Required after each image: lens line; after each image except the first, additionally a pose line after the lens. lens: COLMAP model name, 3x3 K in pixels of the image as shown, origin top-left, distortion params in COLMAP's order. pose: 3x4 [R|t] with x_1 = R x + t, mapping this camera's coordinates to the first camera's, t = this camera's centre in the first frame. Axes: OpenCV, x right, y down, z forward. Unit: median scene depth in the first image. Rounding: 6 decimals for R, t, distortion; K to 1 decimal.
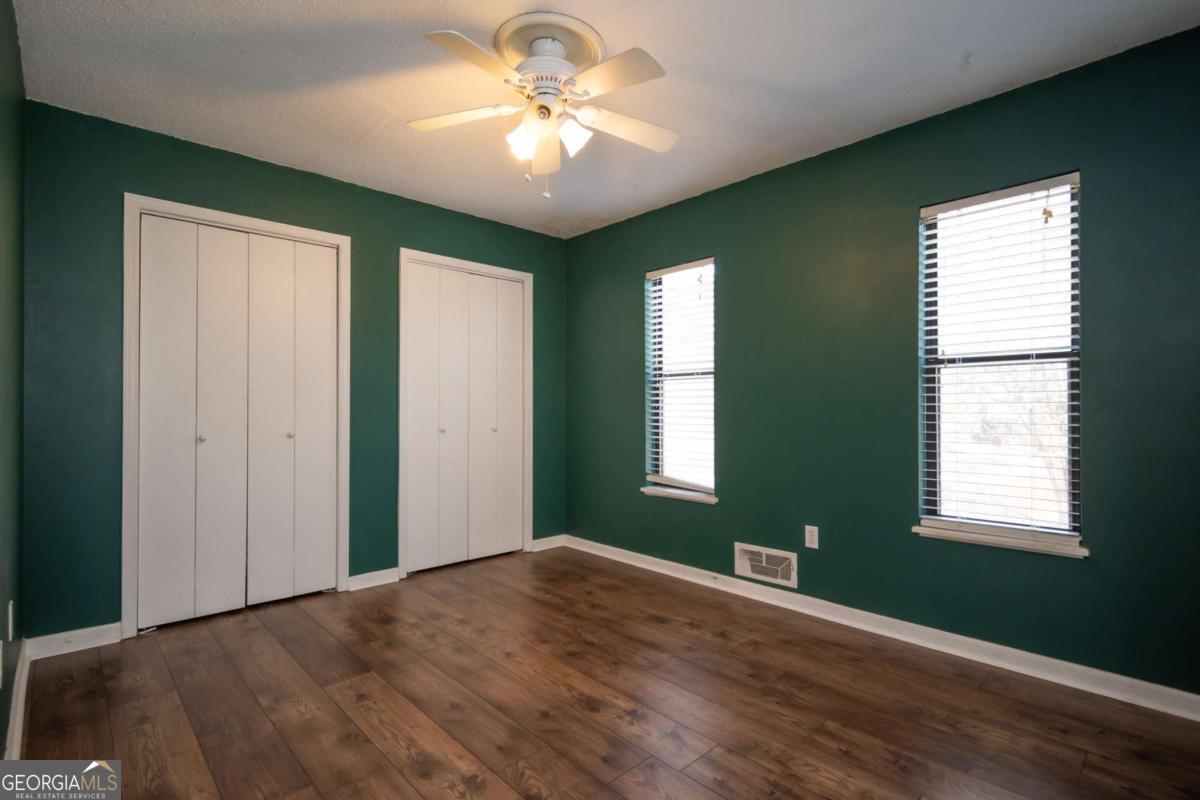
lens RADIAL K [[566.2, 0, 603.2], [0, 566.2, 410.7], [0, 0, 1]] dist [-0.000699, 0.000239]
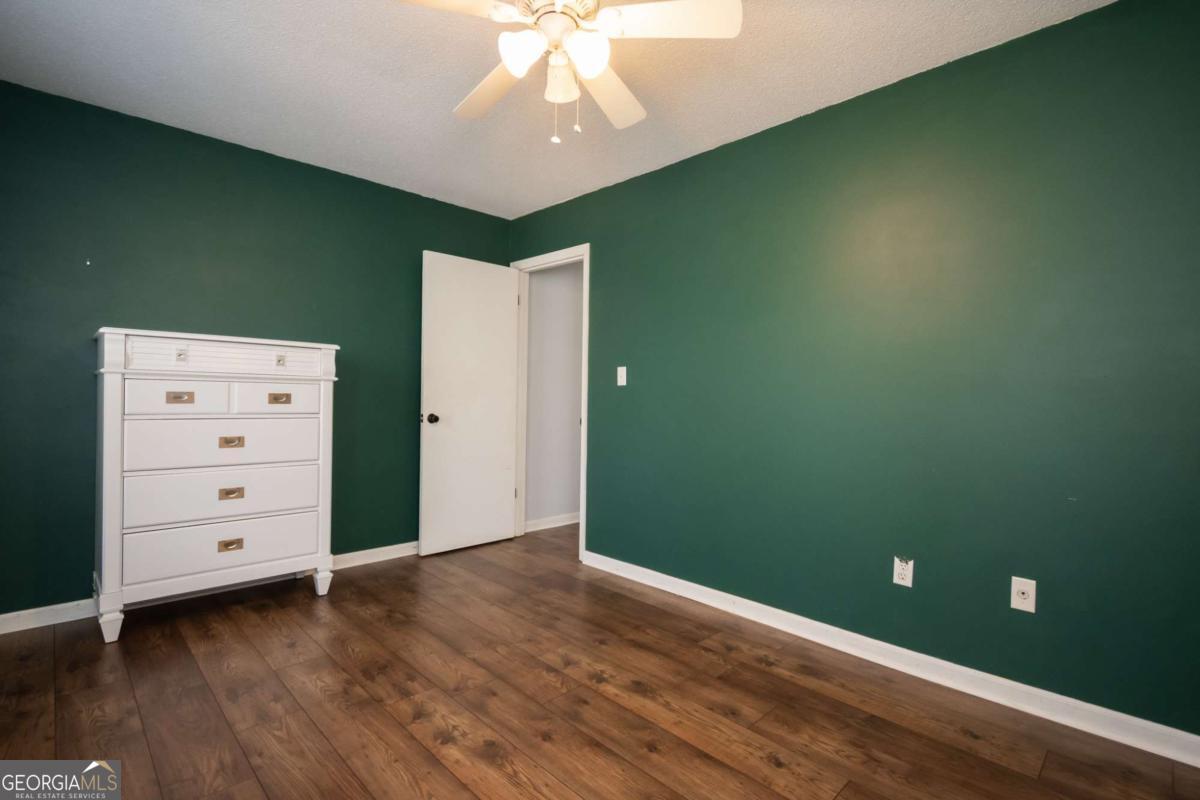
lens RADIAL K [[555.1, 0, 600.6], [0, 555.1, 385.7], [0, 0, 1]] dist [0.002572, 0.000402]
pose [[-0.999712, -0.017078, -0.016844, -0.128255], [-0.016920, 0.999812, -0.009452, -0.013224], [0.017002, -0.009164, -0.999813, 1.475690]]
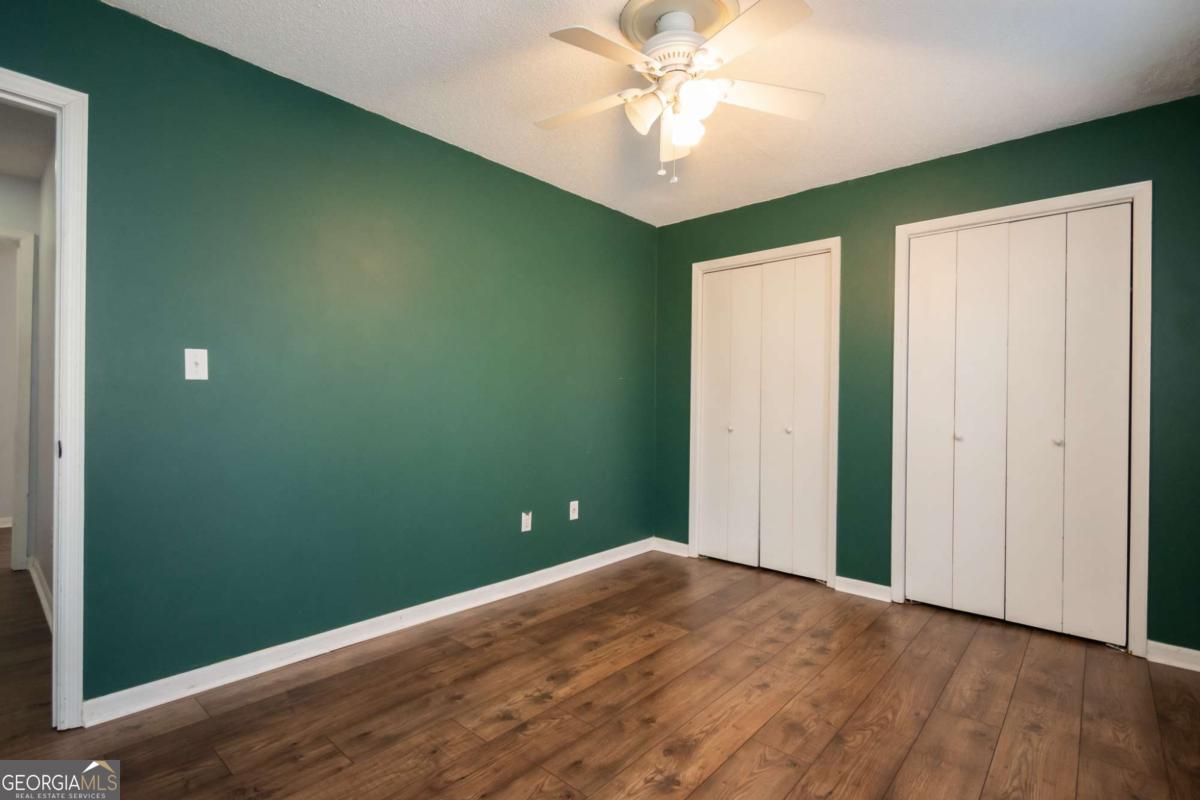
lens RADIAL K [[568.2, 0, 600.0], [0, 568.2, 400.0], [0, 0, 1]] dist [0.000591, 0.000340]
pose [[0.080798, -0.004027, -0.996722, 0.671972], [-0.018668, 0.999810, -0.005553, -0.004130], [0.996556, 0.019055, 0.080707, 0.645217]]
